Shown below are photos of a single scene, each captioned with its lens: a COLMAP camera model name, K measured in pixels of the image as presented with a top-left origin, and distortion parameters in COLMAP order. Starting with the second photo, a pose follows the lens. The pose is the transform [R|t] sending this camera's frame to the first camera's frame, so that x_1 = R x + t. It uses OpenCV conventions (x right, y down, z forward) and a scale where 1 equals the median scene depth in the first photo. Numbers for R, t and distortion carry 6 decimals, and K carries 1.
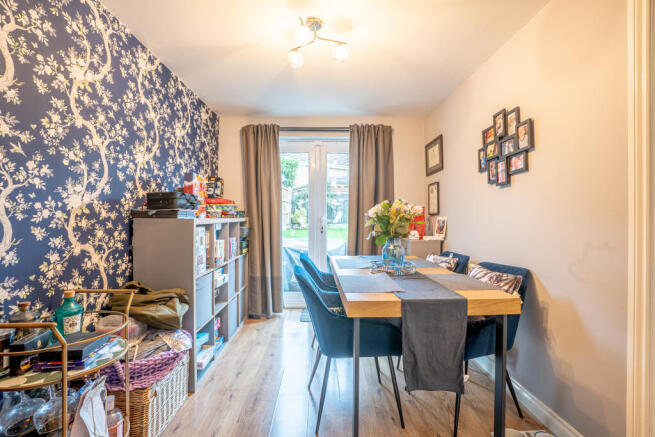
lens RADIAL K [[304.4, 0, 327.3], [0, 304.4, 216.5], [0, 0, 1]] dist [-0.038358, 0.000668]
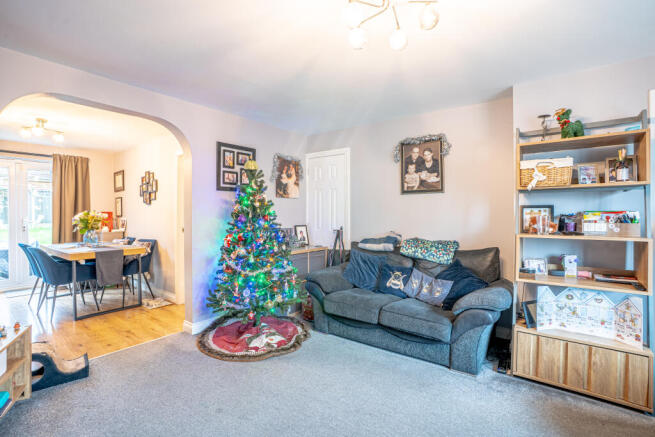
lens RADIAL K [[304.4, 0, 327.3], [0, 304.4, 216.5], [0, 0, 1]] dist [-0.038358, 0.000668]
pose [[0.627109, -0.011802, 0.778842, -0.302824], [0.002543, 0.999911, 0.013105, -0.035656], [-0.778927, -0.006237, 0.627083, -1.334109]]
